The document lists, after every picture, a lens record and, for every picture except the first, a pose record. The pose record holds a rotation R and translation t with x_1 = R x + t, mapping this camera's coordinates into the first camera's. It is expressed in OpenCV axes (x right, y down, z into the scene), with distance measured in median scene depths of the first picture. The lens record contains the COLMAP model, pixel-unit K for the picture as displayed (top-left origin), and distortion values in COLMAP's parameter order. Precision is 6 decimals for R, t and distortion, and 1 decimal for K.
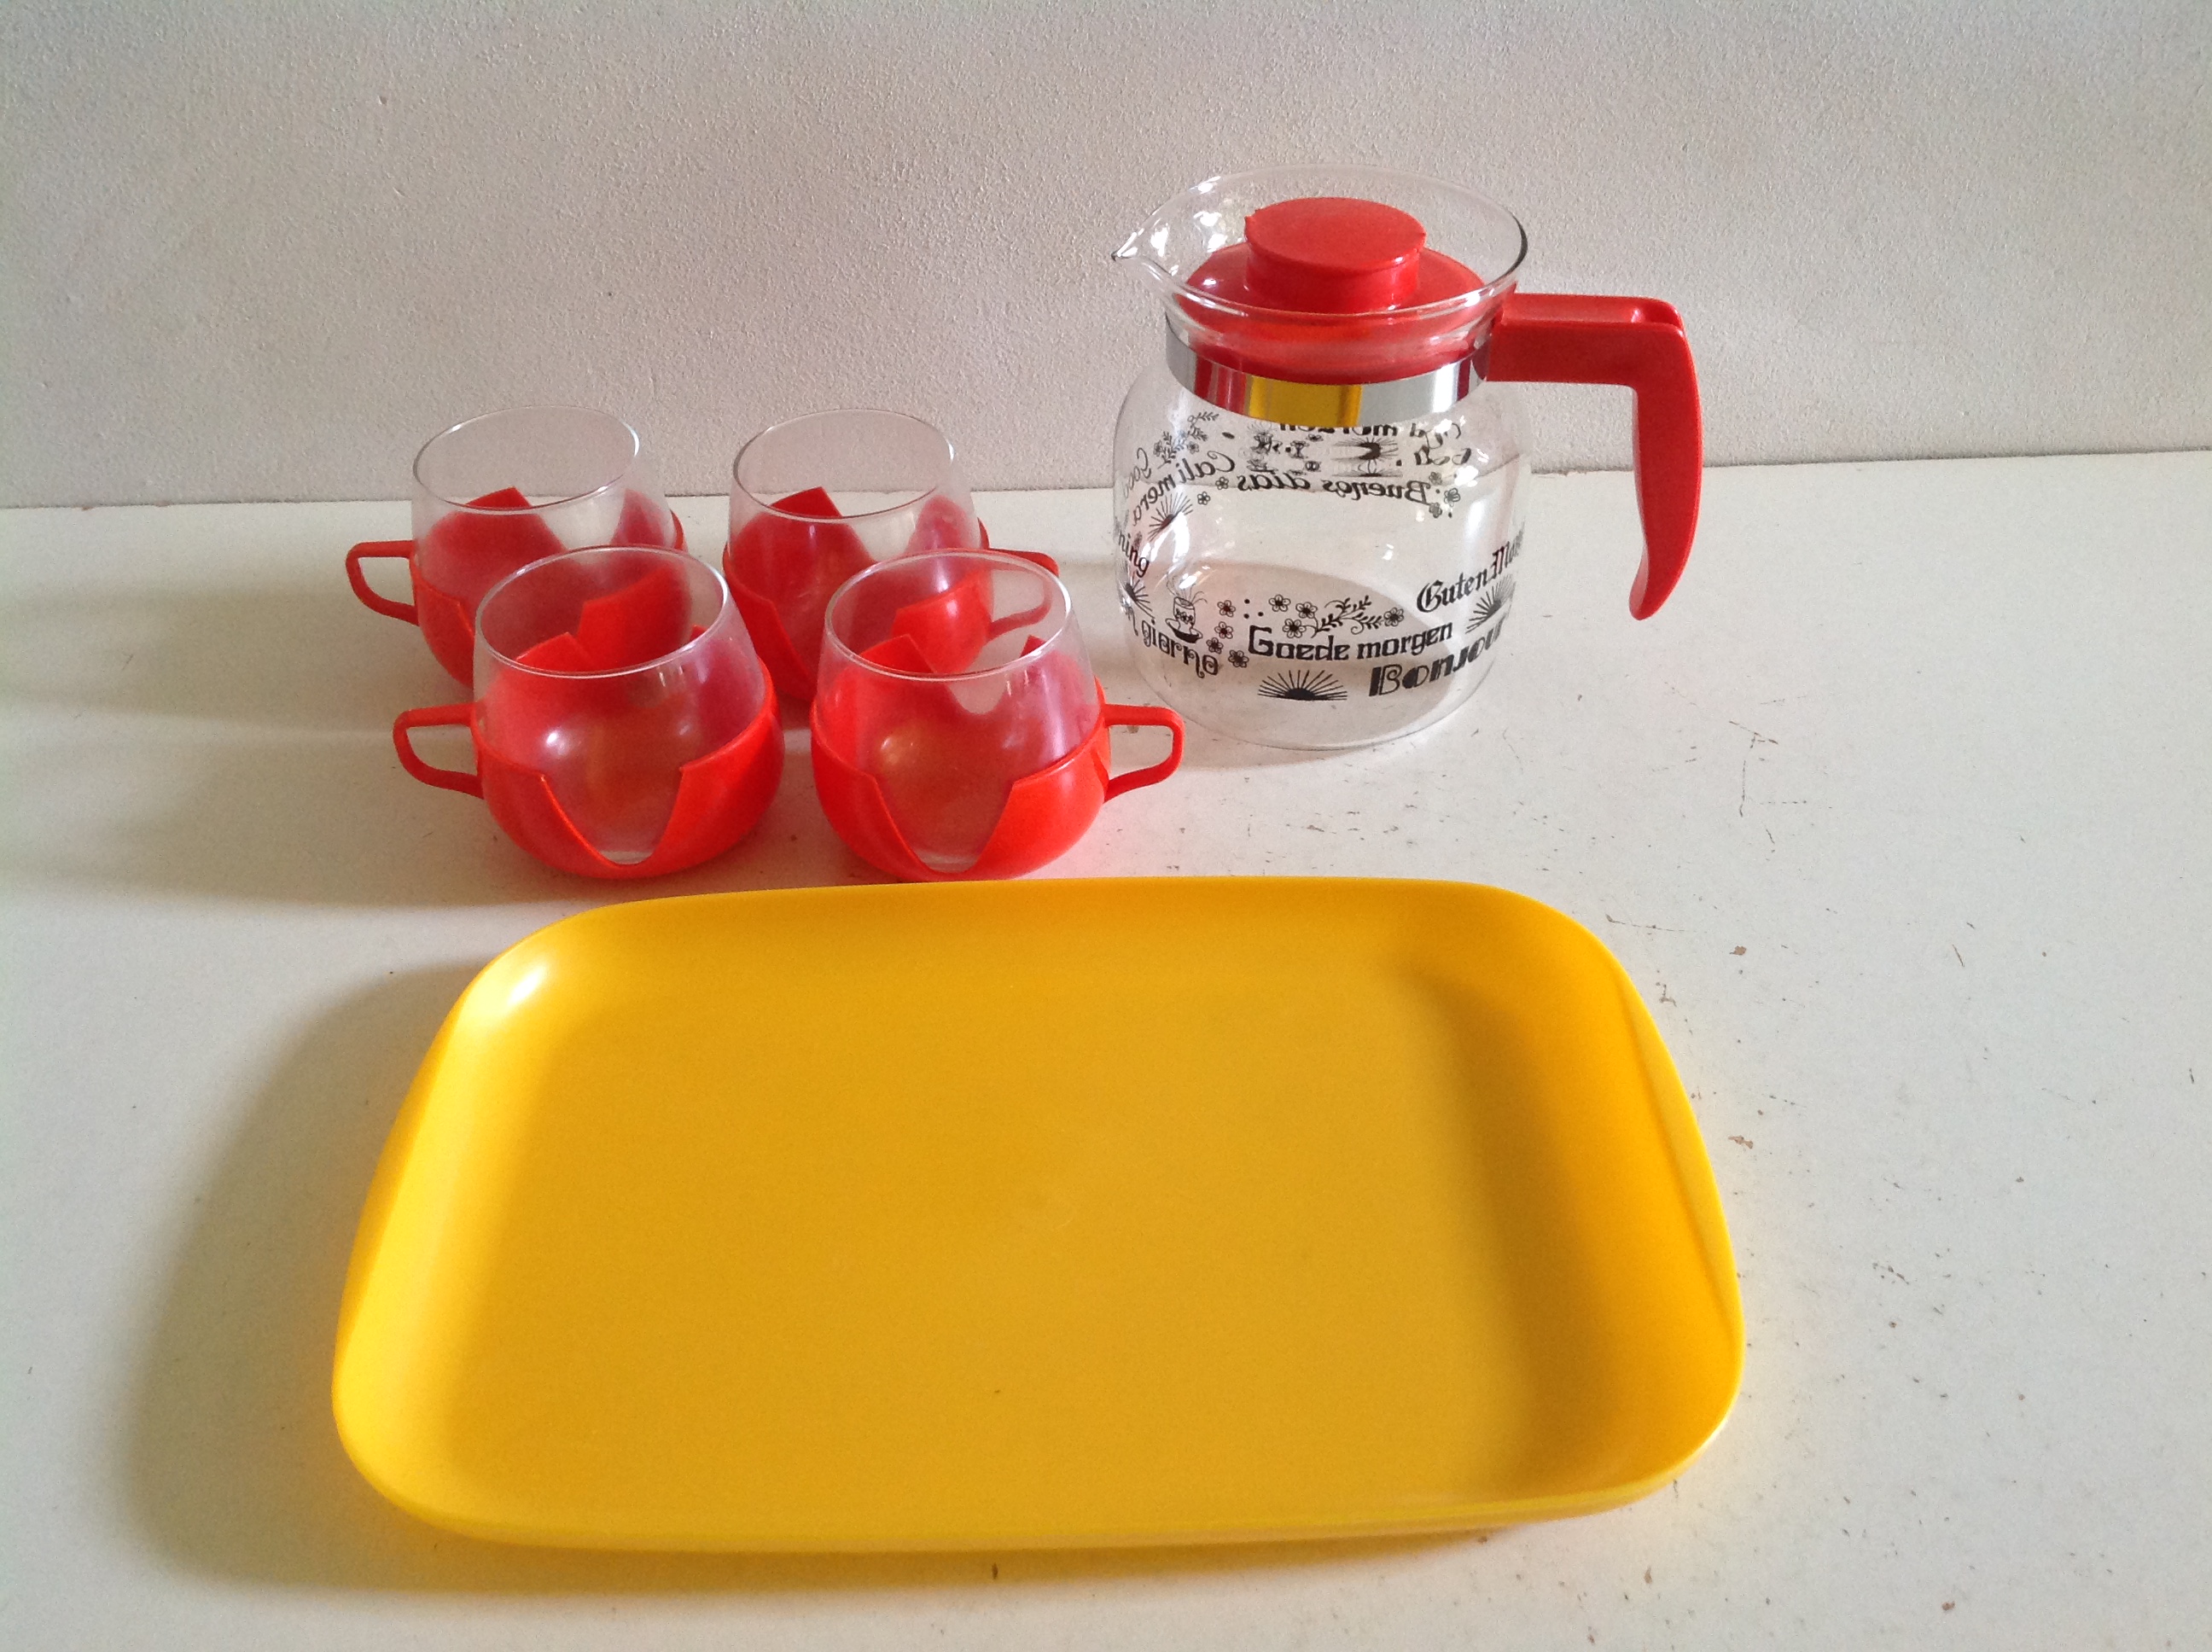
lens RADIAL K [[2187.0, 0, 1122.4], [0, 2187.0, 867.5], [0, 0, 1]] dist [-0.014137, 0.000000]
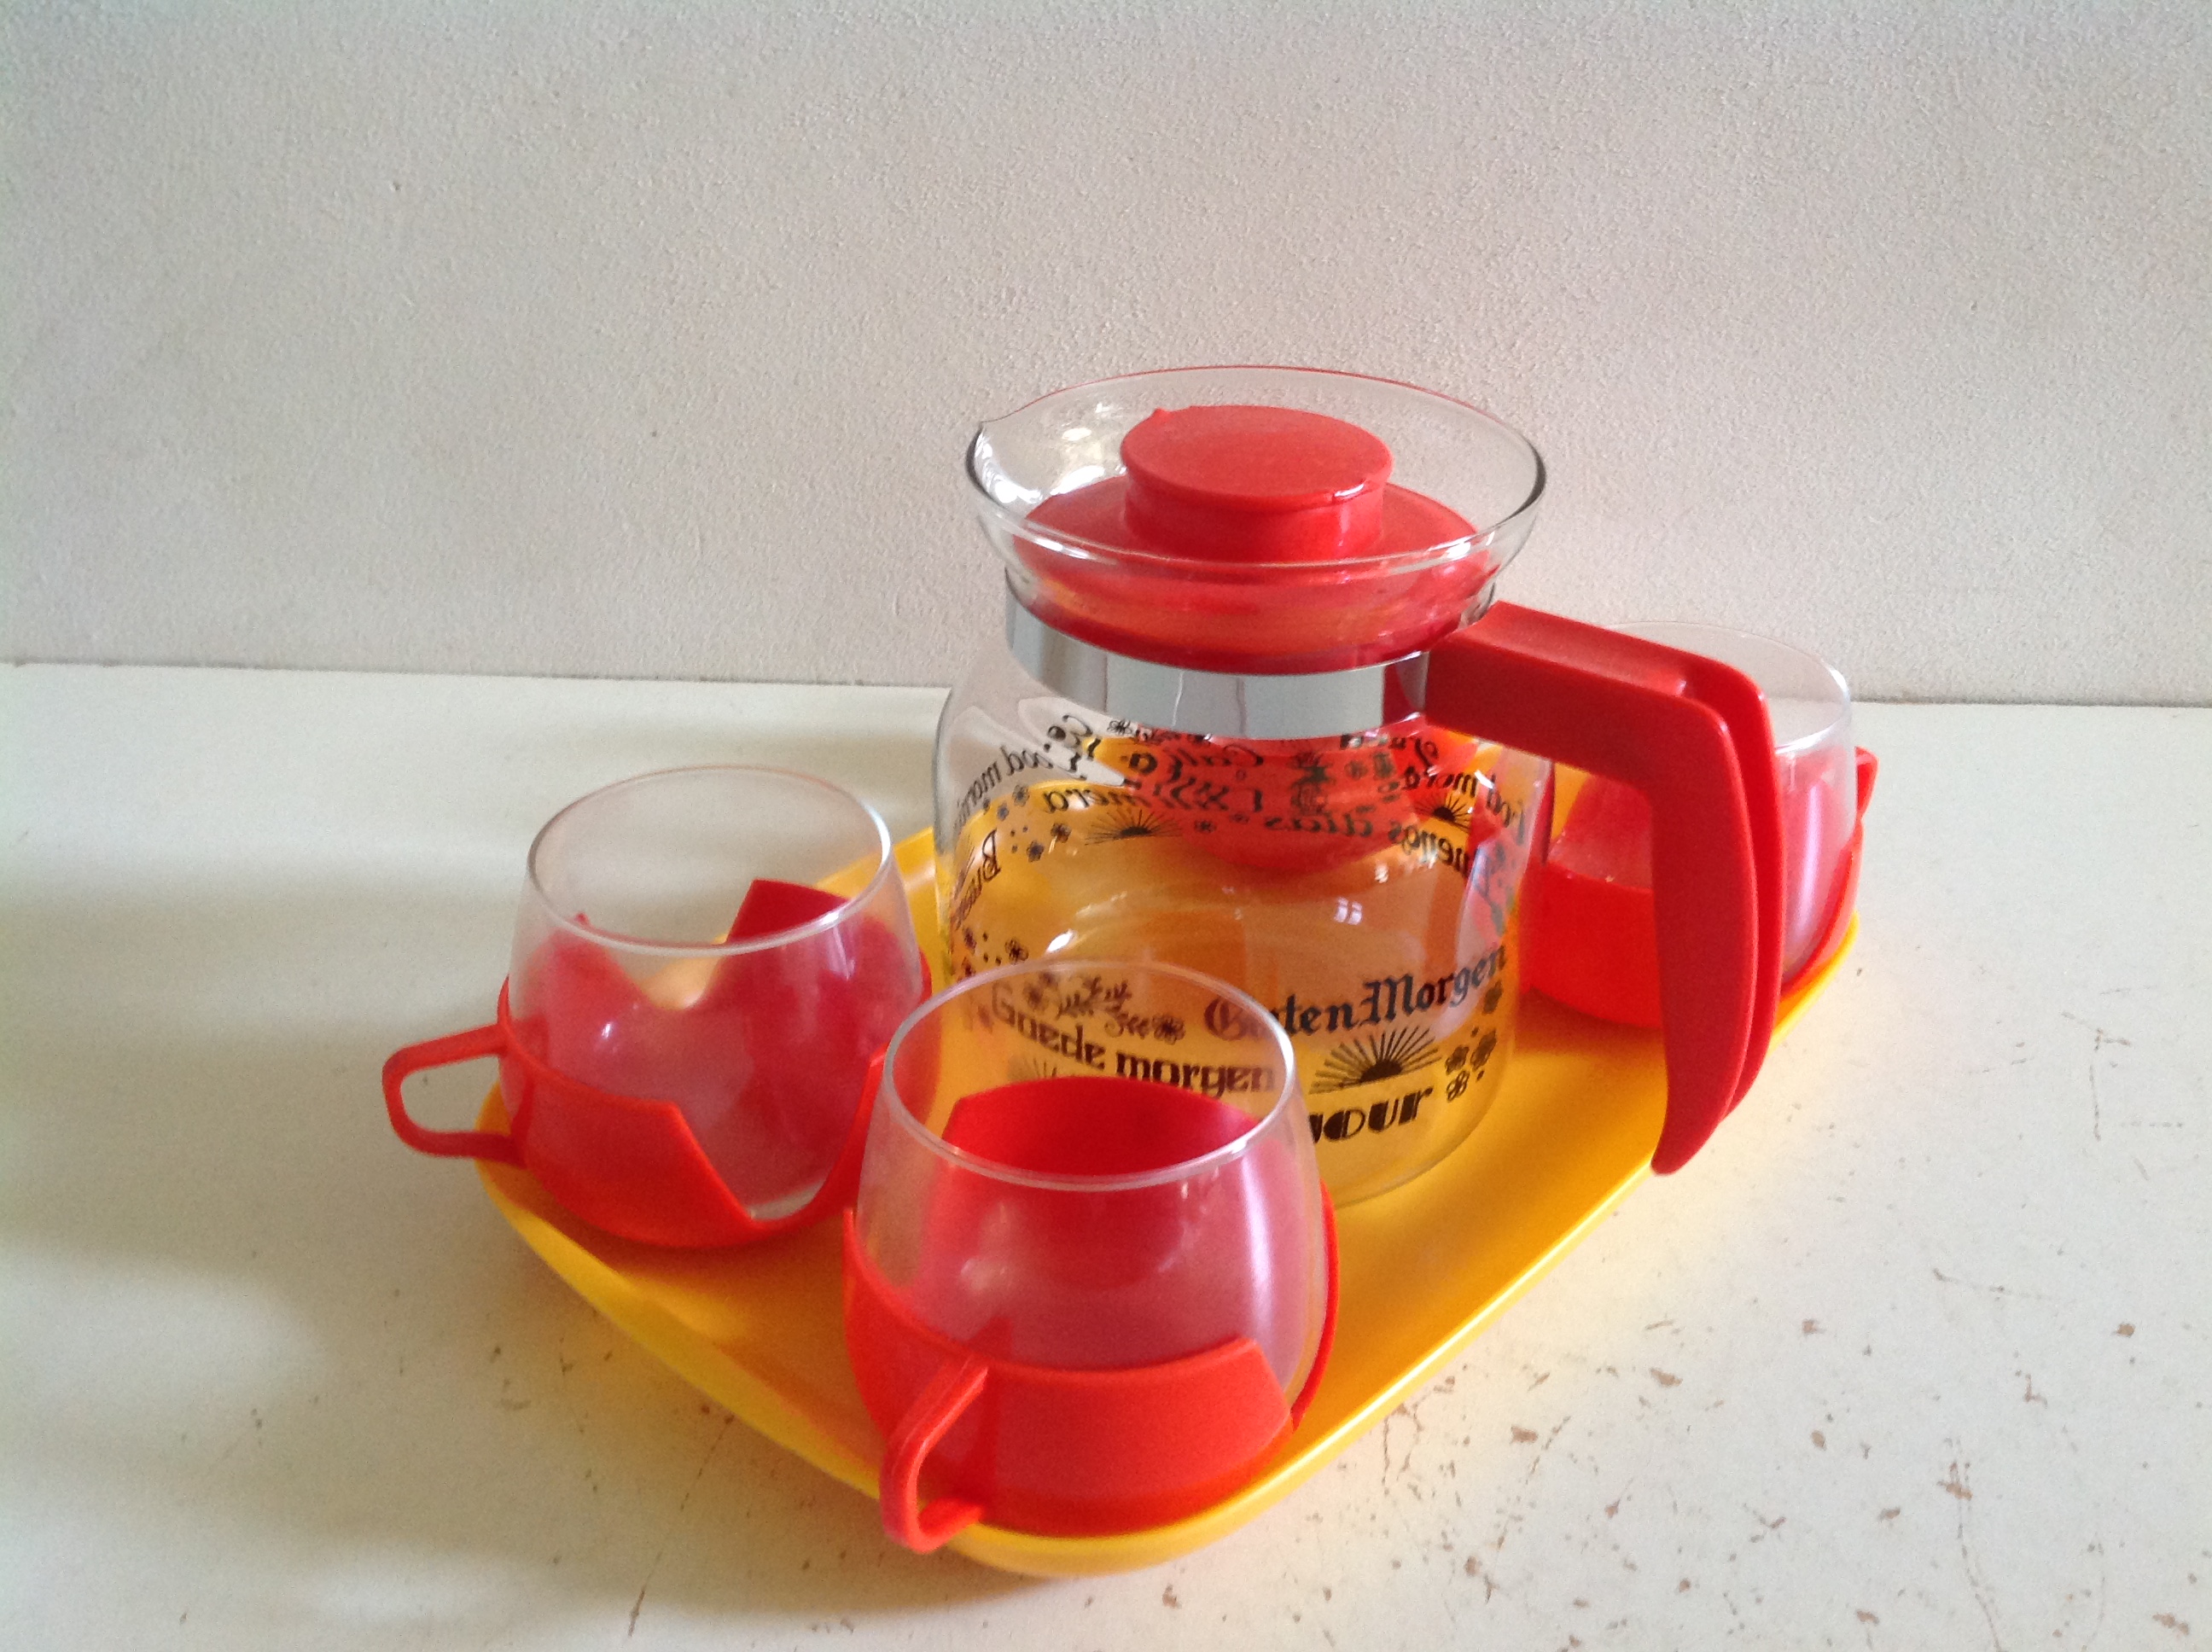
lens RADIAL K [[2187.0, 0, 1124.3], [0, 2187.0, 821.8], [0, 0, 1]] dist [-0.014137, 0.000000]
pose [[0.997797, 0.046450, -0.047357, -0.010809], [-0.053127, 0.987075, -0.151196, -0.001279], [0.039722, 0.153379, 0.987369, 0.218874]]
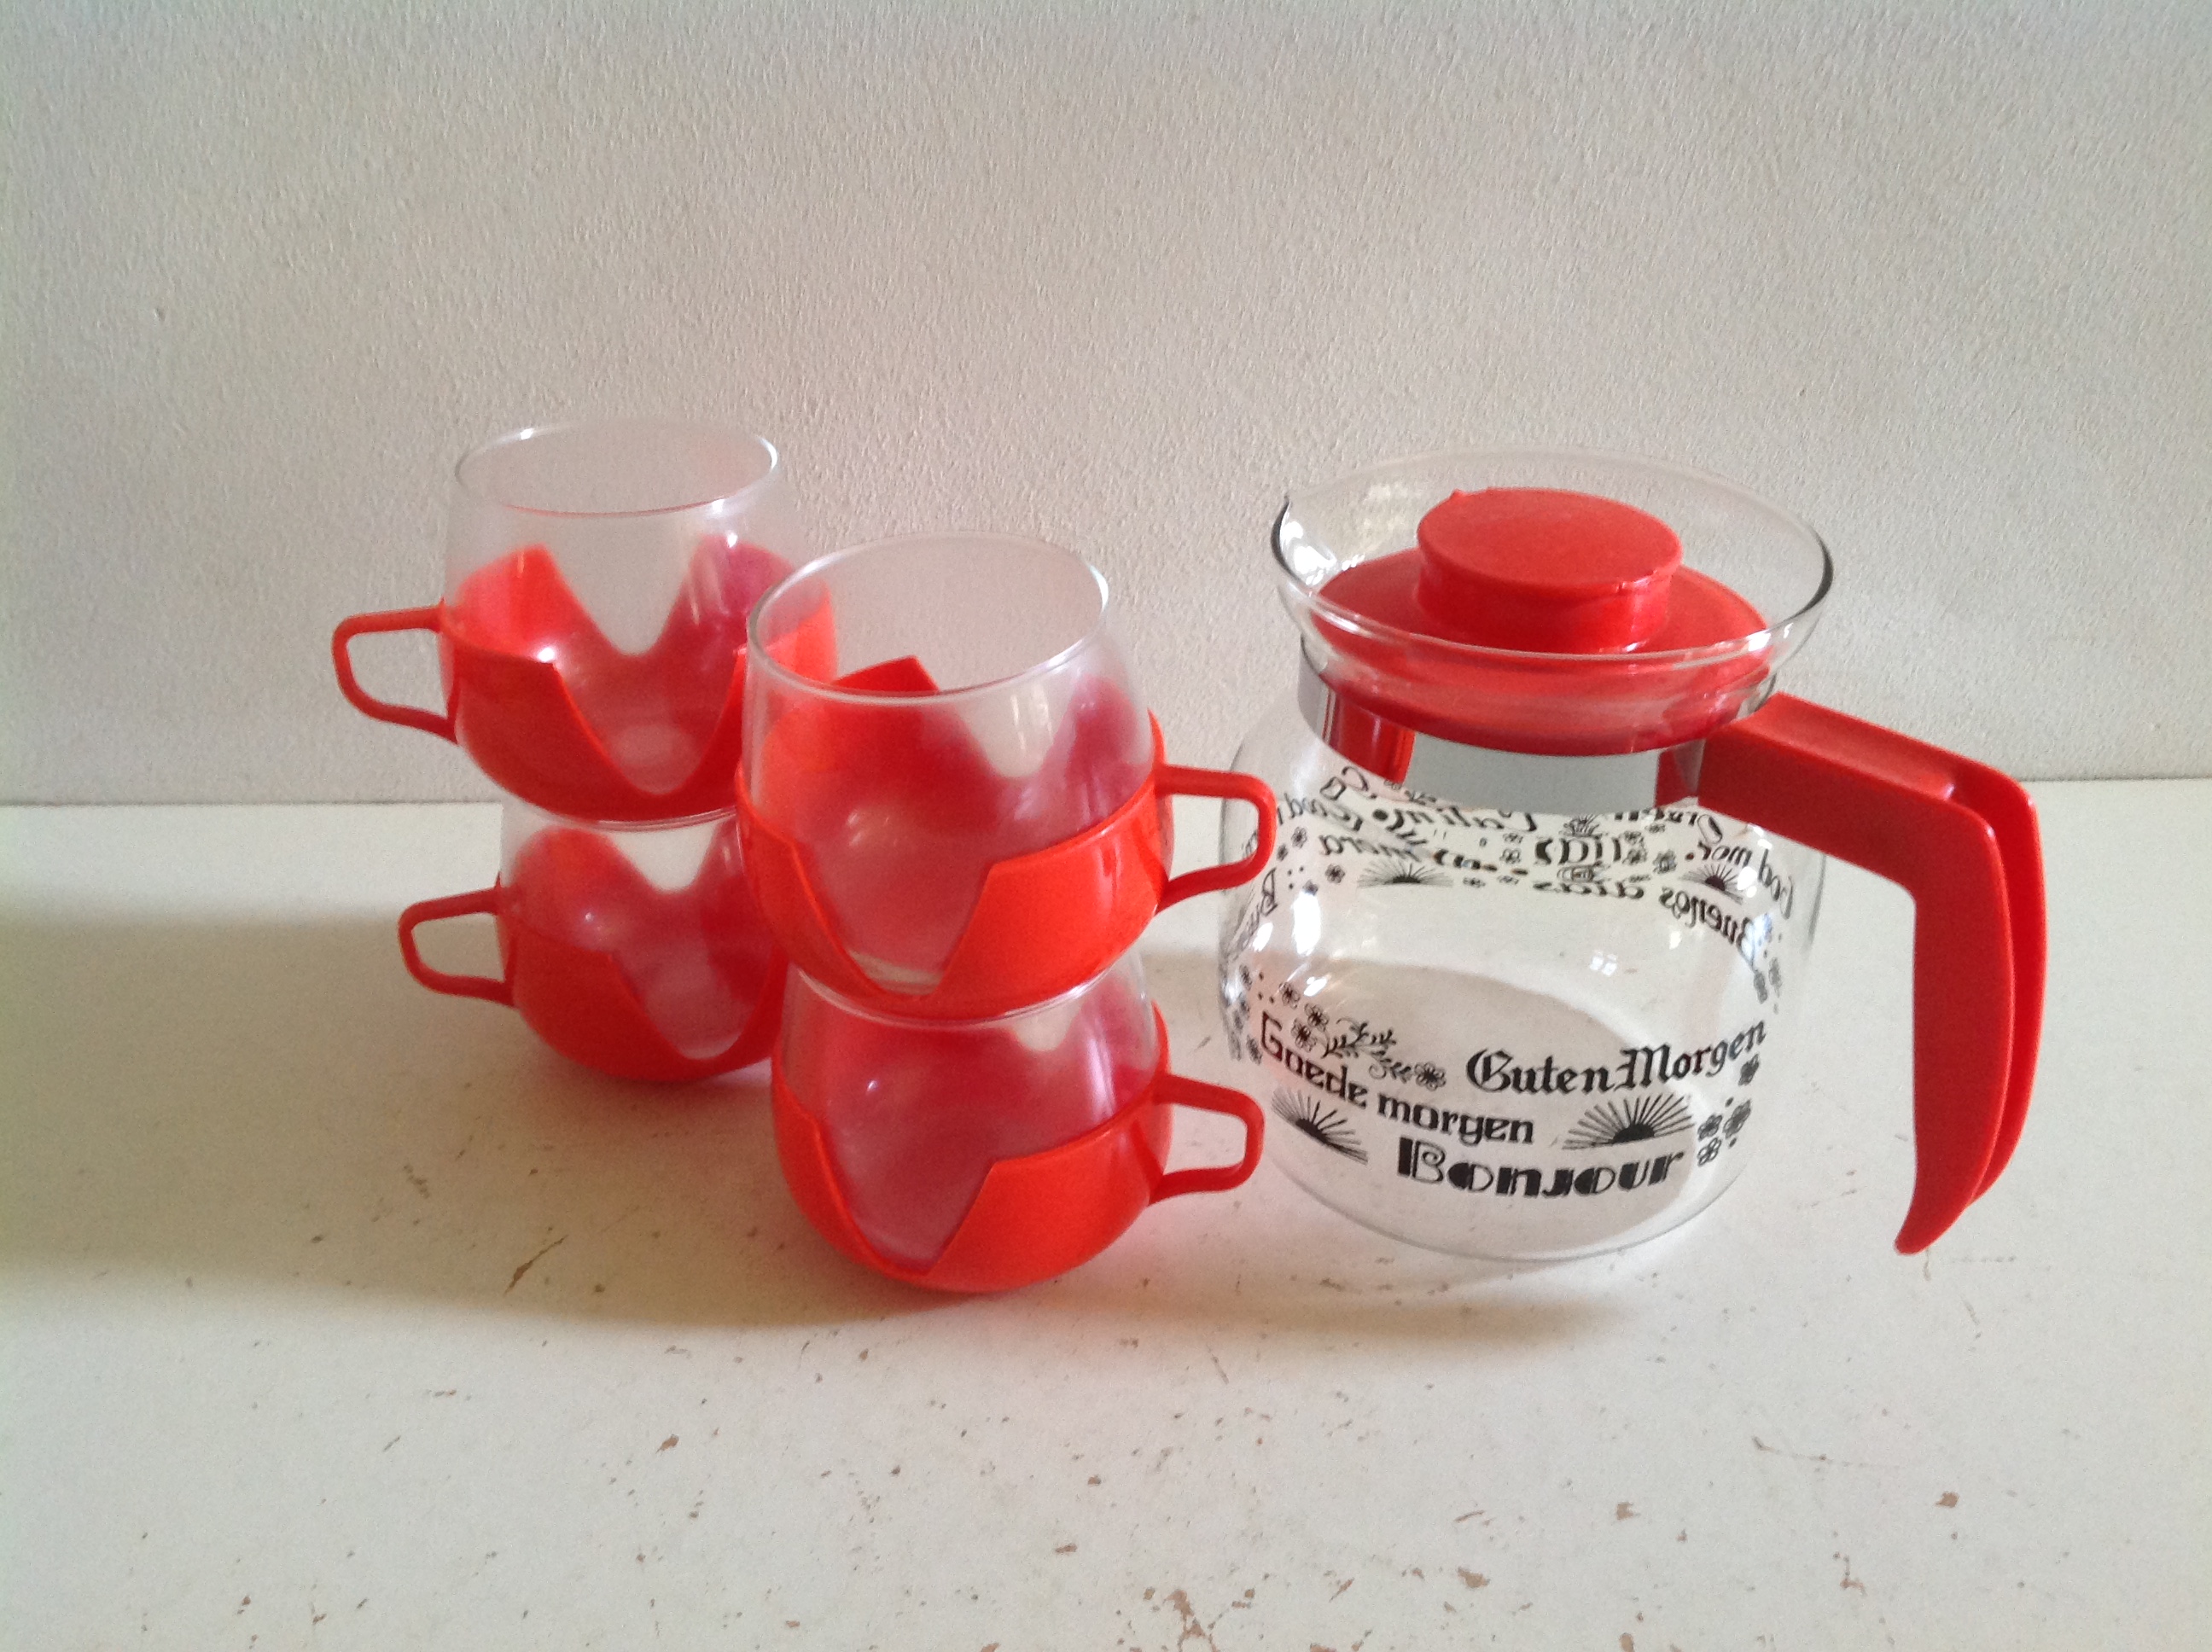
lens RADIAL K [[2187.0, 0, 1122.0], [0, 2187.0, 830.7], [0, 0, 1]] dist [-0.014137, 0.000000]
pose [[0.999723, 0.015359, -0.017850, 0.027931], [-0.017683, 0.990228, -0.138336, -0.059760], [0.015551, 0.138613, 0.990225, 0.237133]]
